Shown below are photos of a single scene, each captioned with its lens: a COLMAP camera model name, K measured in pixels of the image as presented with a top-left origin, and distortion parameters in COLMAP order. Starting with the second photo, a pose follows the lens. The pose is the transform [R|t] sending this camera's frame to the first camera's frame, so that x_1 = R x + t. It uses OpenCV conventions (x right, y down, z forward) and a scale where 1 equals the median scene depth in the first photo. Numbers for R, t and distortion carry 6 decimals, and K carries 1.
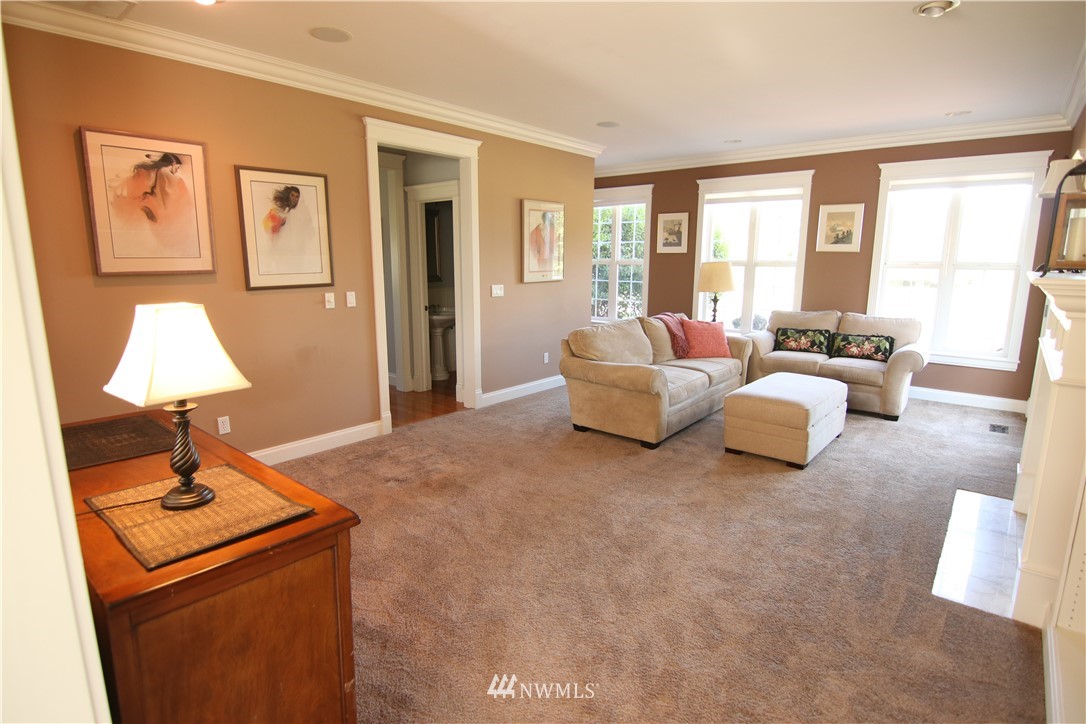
lens RADIAL K [[559.3, 0, 543.8], [0, 559.3, 357.6], [0, 0, 1]] dist [-0.003452, -0.000314]
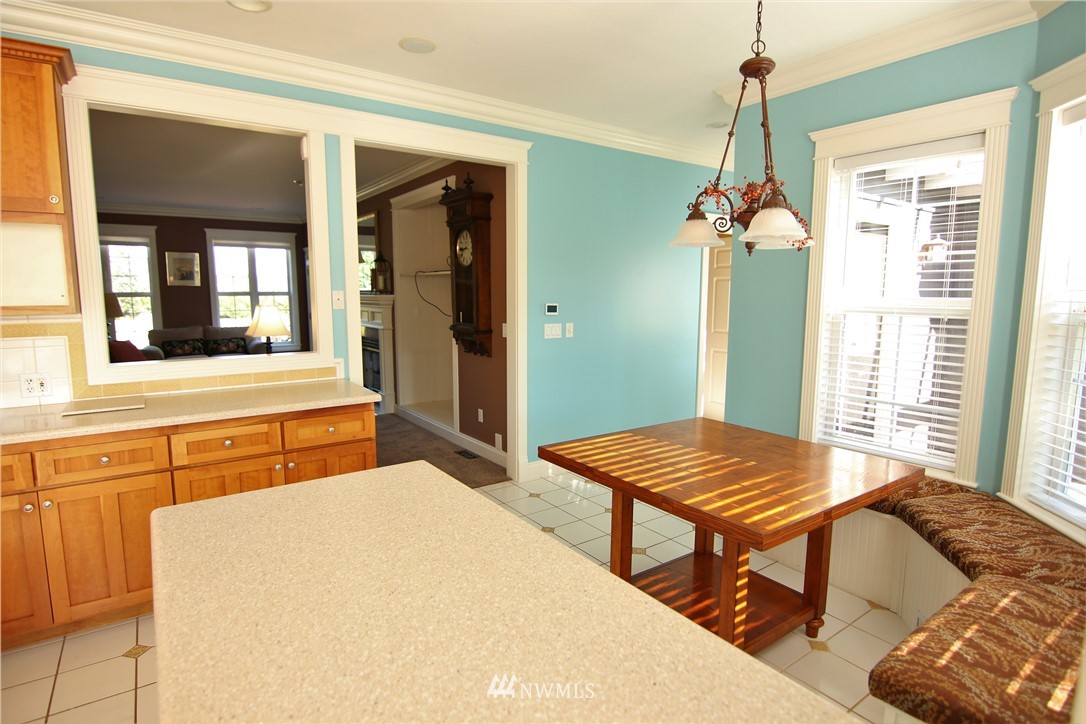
lens RADIAL K [[559.3, 0, 542.4], [0, 559.3, 360.7], [0, 0, 1]] dist [-0.003452, -0.000314]
pose [[0.261993, -0.126347, 0.956763, -0.649873], [0.178320, 0.980660, 0.080673, 0.047919], [-0.948452, 0.149474, 0.279456, -0.240988]]
